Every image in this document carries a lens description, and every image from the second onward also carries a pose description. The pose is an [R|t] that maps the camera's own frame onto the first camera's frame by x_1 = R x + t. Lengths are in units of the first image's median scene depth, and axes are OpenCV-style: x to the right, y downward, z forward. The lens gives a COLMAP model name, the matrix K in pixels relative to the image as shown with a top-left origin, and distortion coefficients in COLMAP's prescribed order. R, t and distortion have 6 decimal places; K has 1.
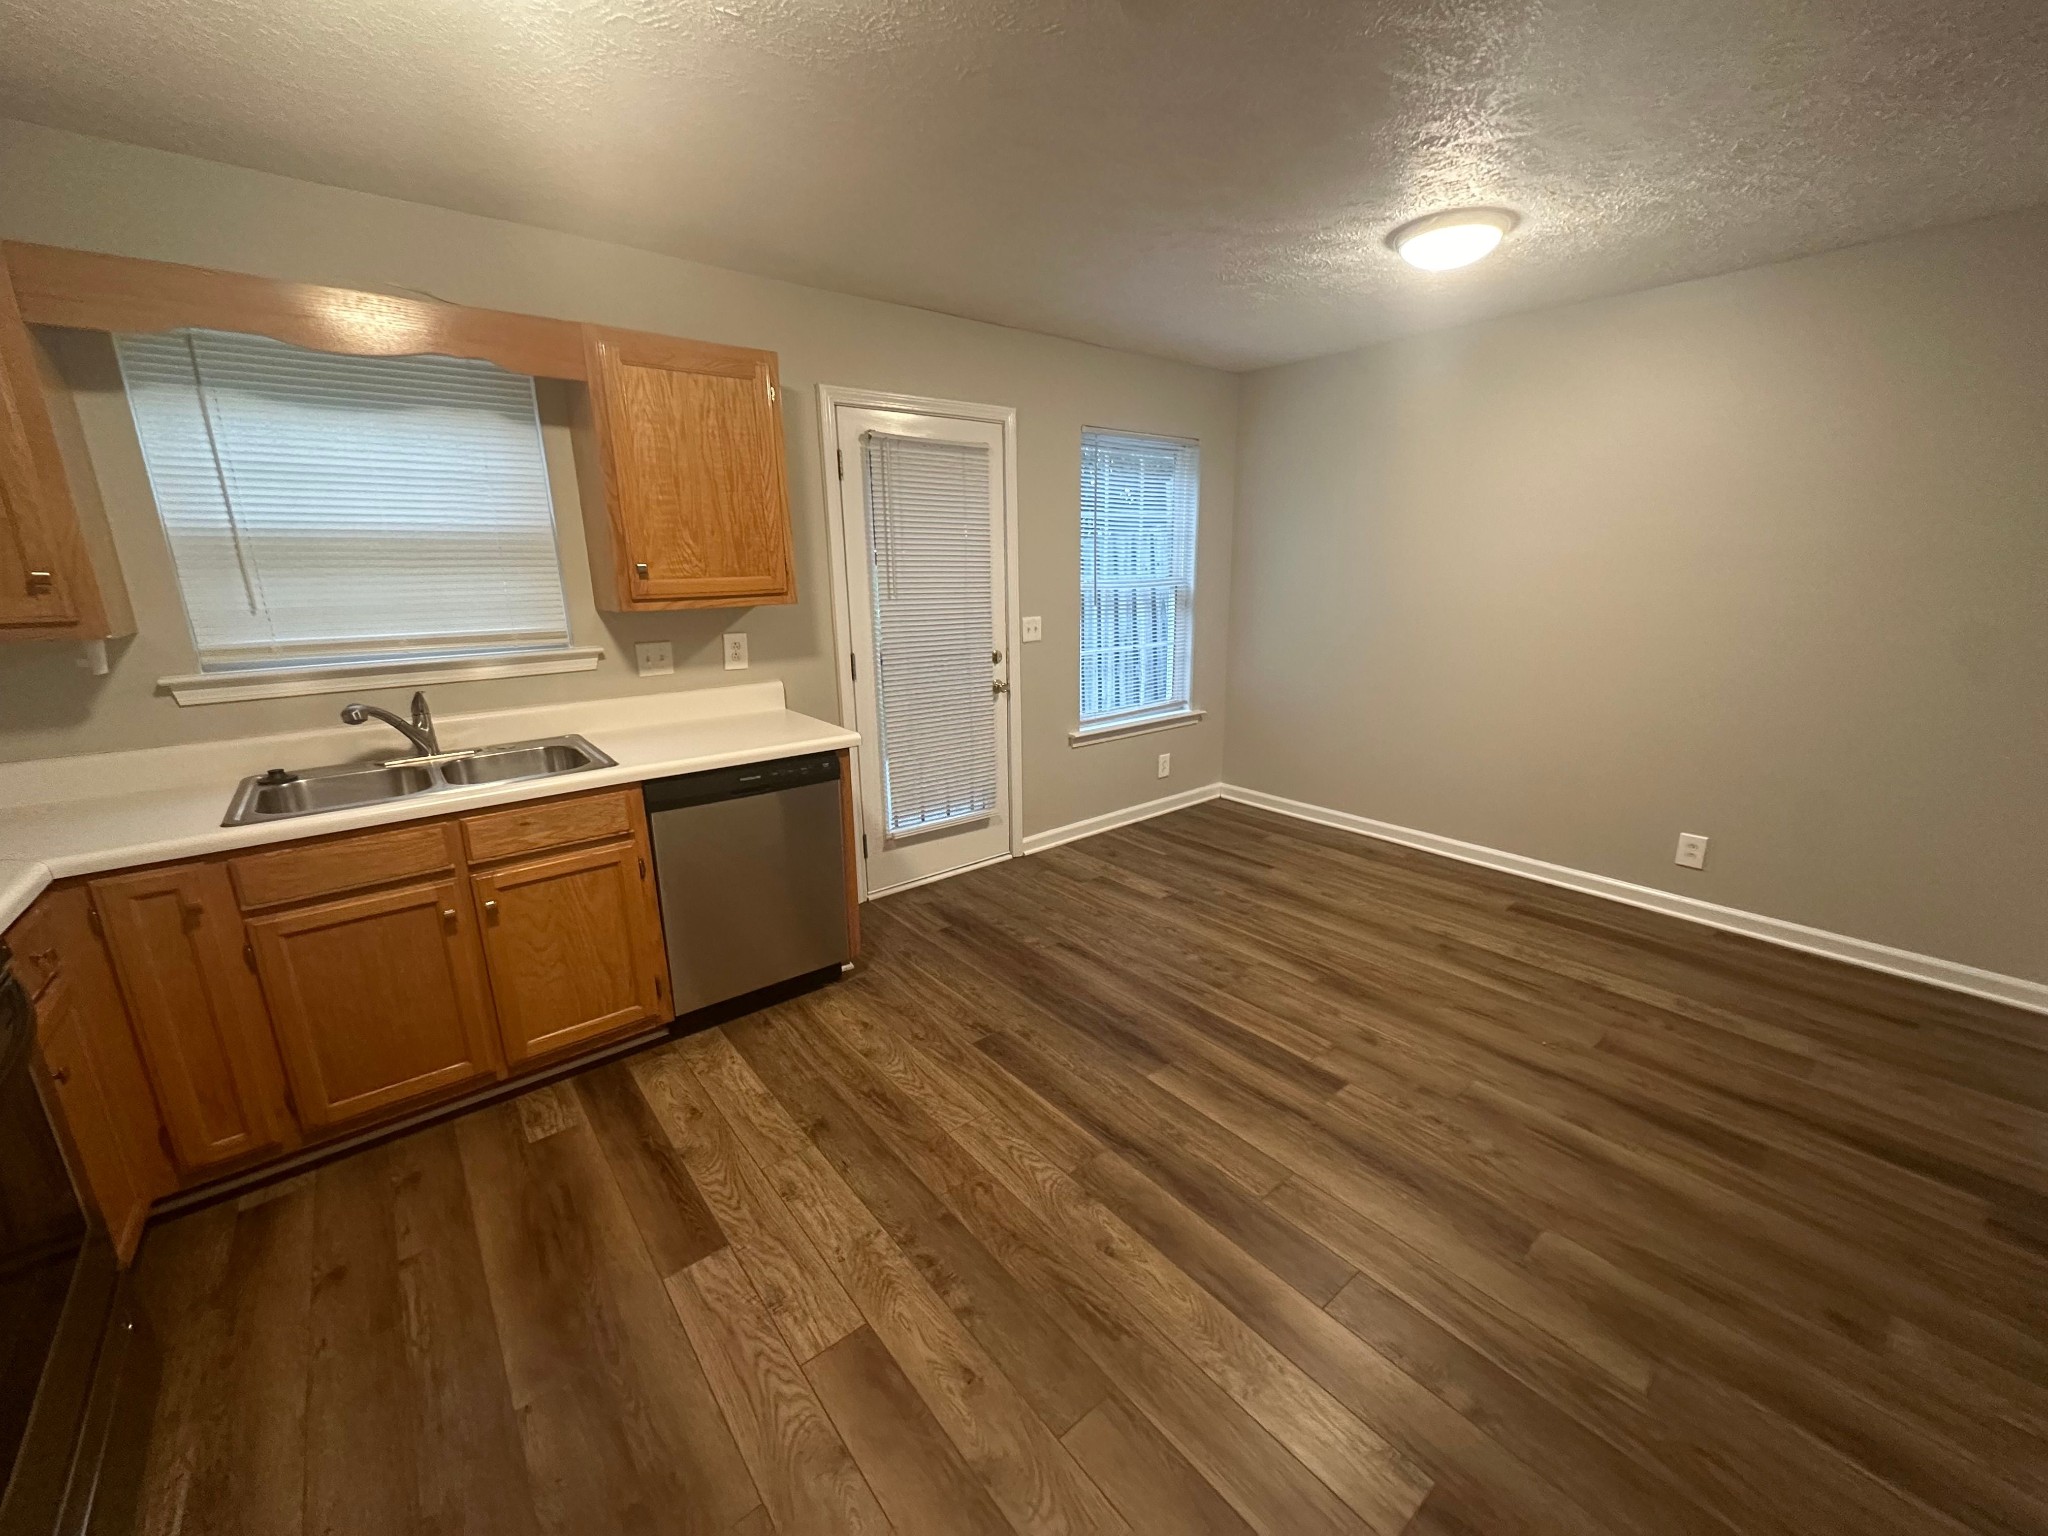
lens RADIAL K [[815.3, 0, 1024.0], [0, 815.3, 768.0], [0, 0, 1]] dist [-0.002558, -0.000318]
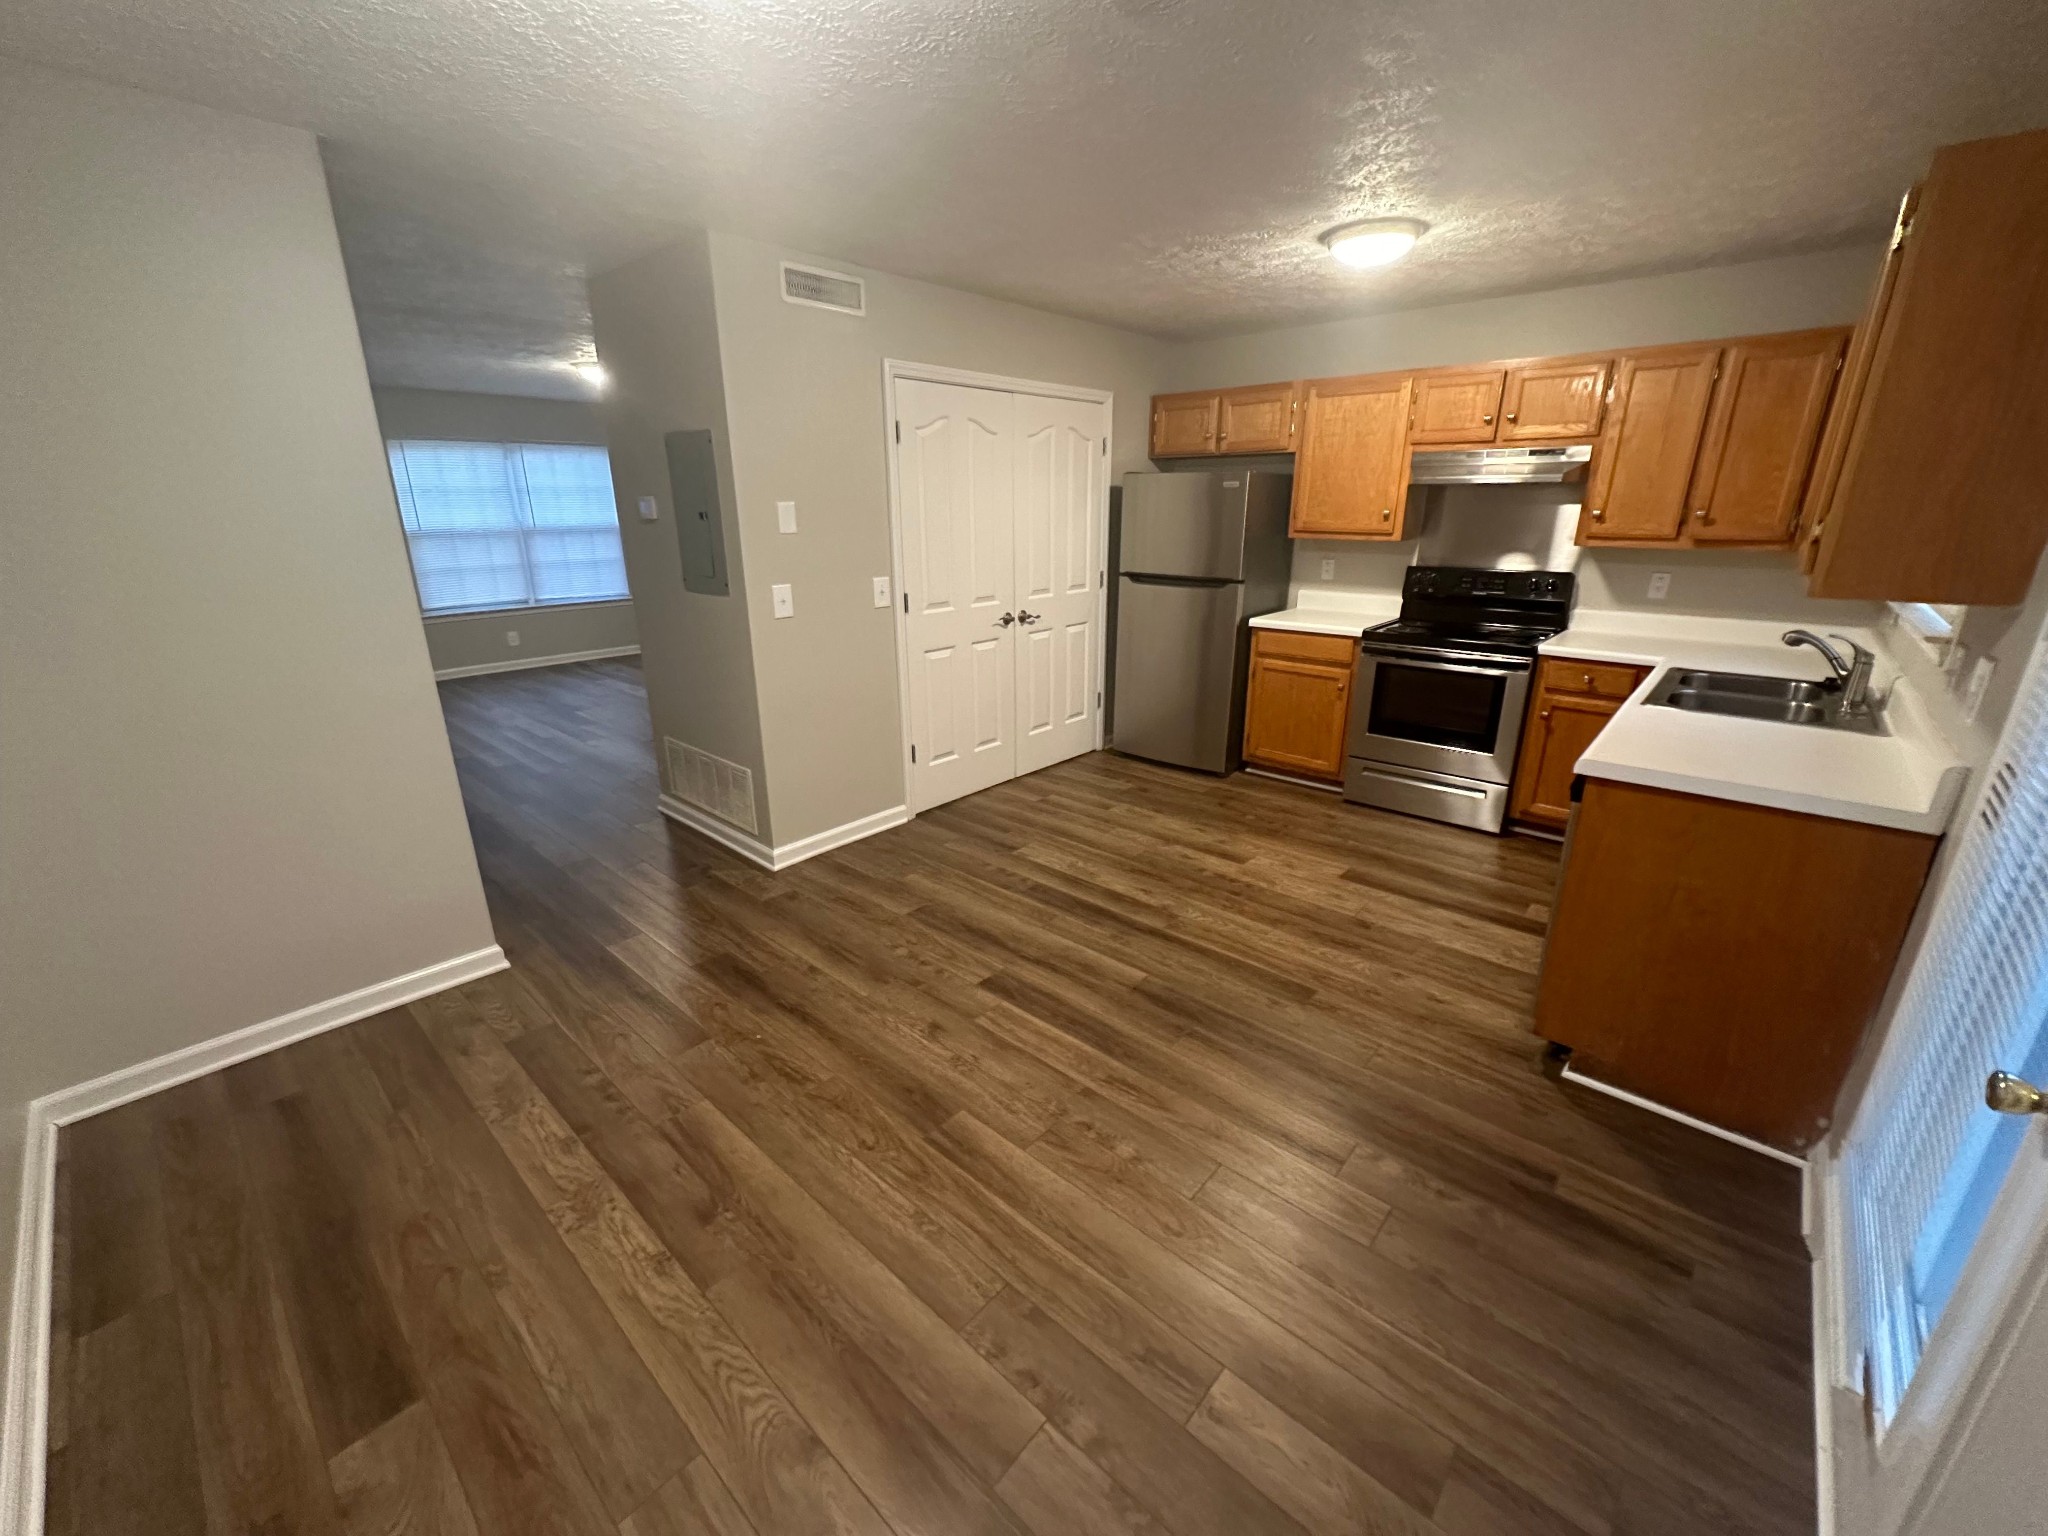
lens RADIAL K [[814.6, 0, 1024.0], [0, 814.6, 768.0], [0, 0, 1]] dist [-0.001996, 0.000016]
pose [[-0.988167, 0.062004, -0.140294, 0.412329], [-0.023408, 0.842980, 0.537435, -0.428706], [0.151588, 0.534359, -0.831553, 1.564225]]
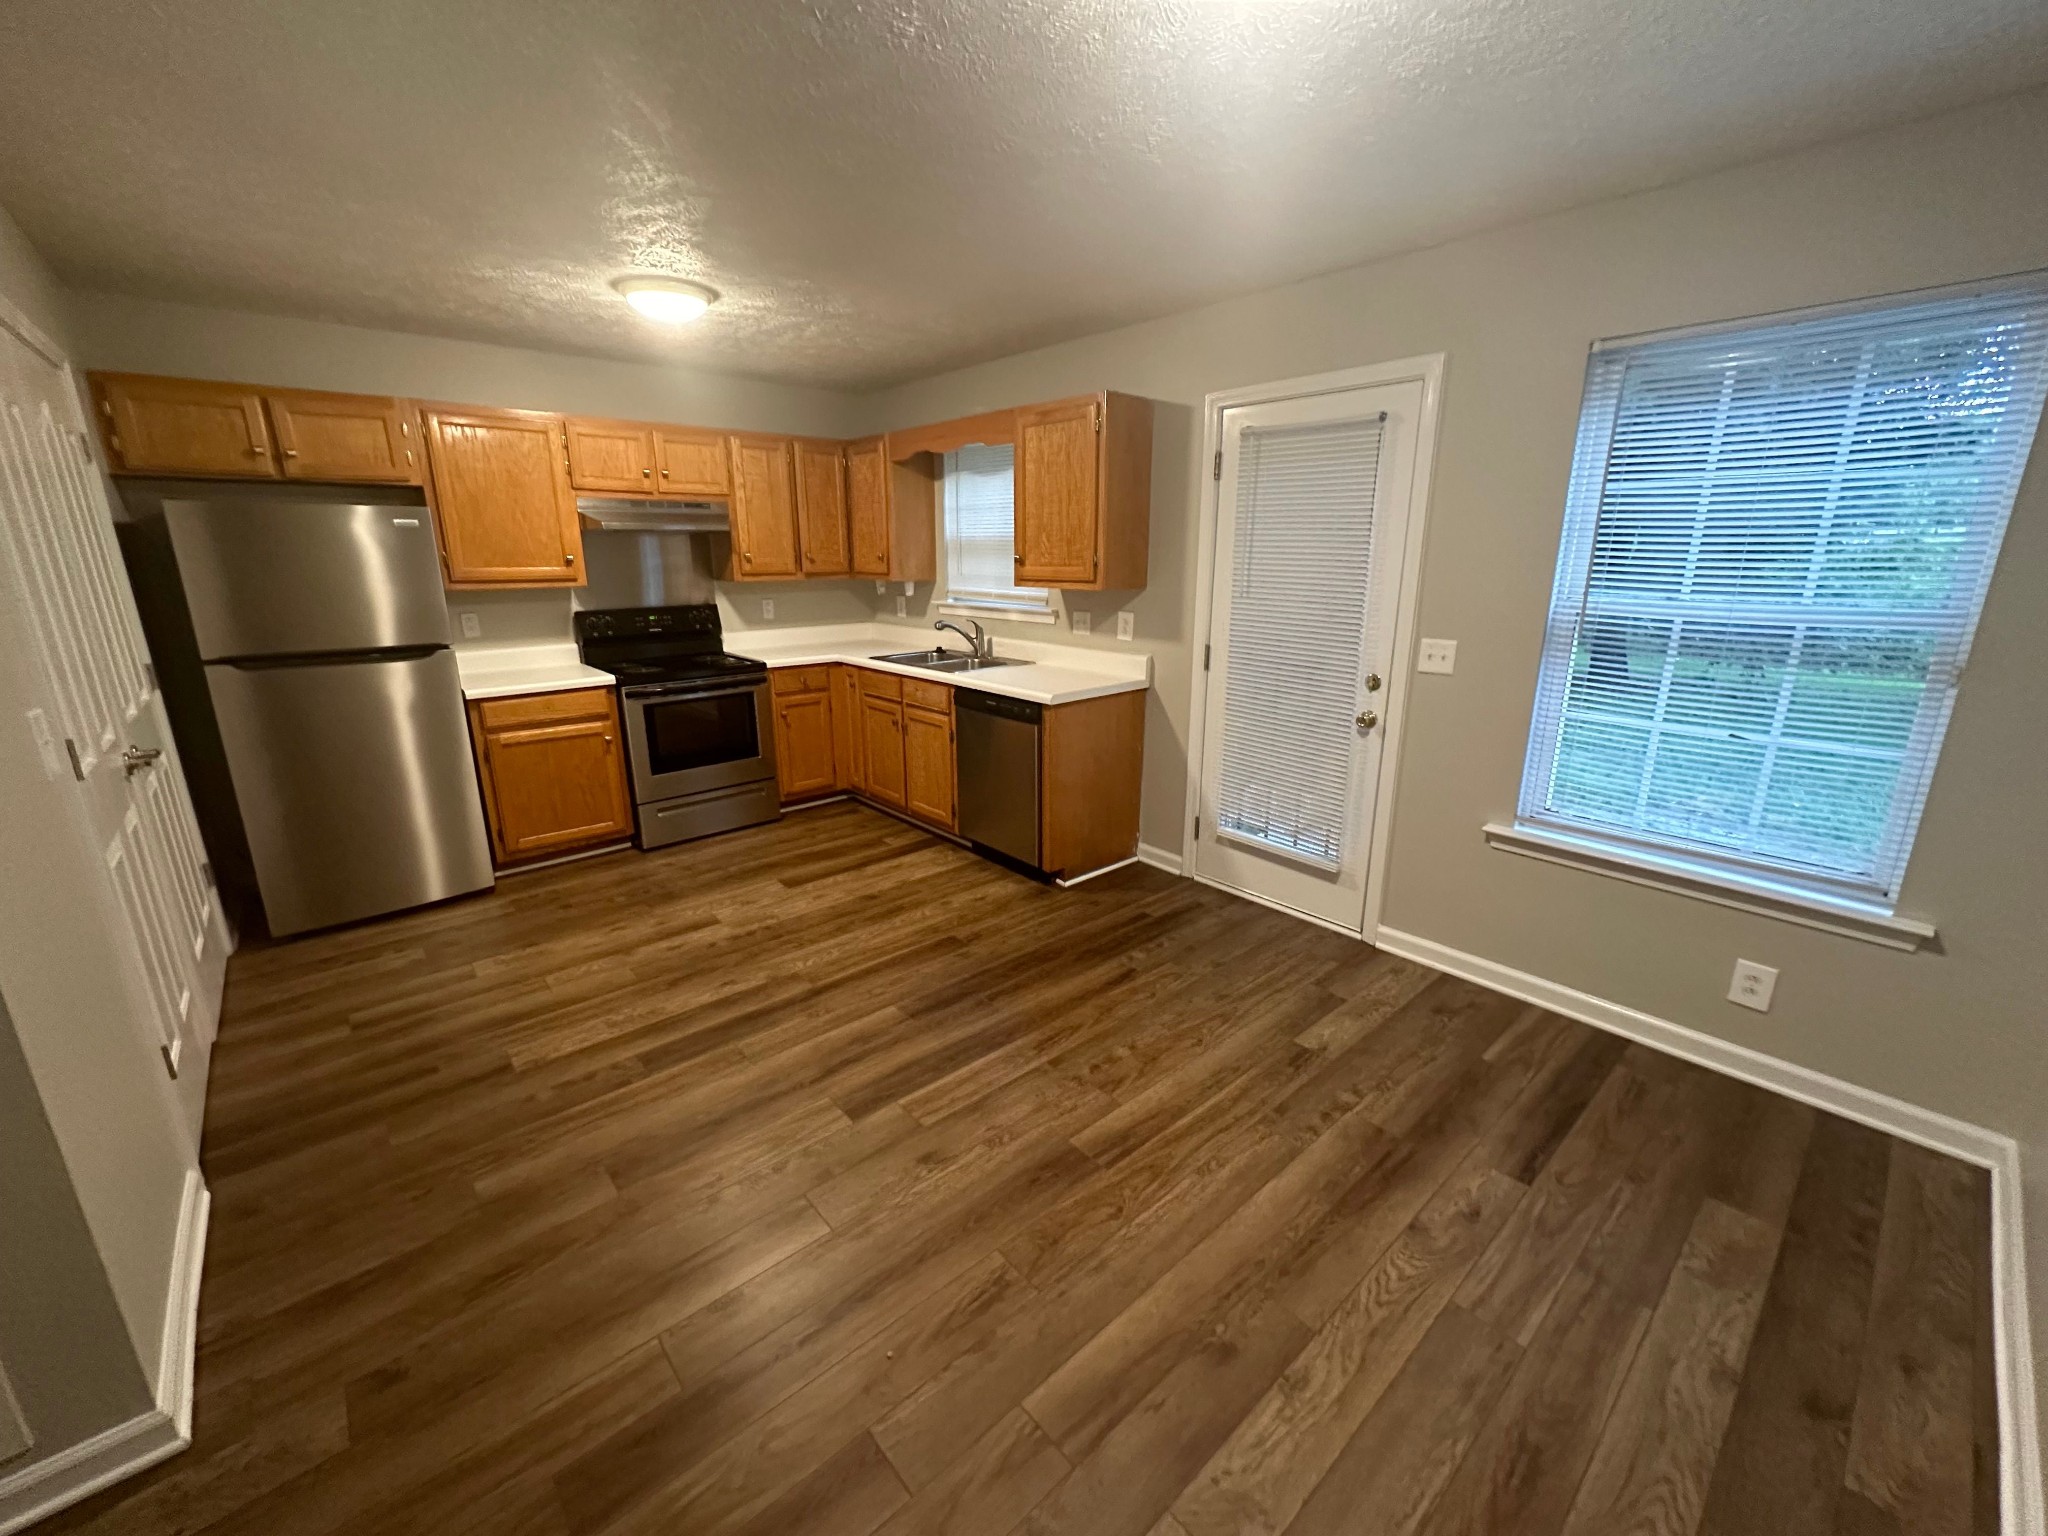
lens RADIAL K [[814.6, 0, 1024.0], [0, 814.6, 768.0], [0, 0, 1]] dist [-0.001996, 0.000016]
pose [[0.036673, 0.270325, -0.962071, 1.043819], [-0.248753, 0.934885, 0.253204, -0.247358], [0.967872, 0.230032, 0.101529, 0.866143]]
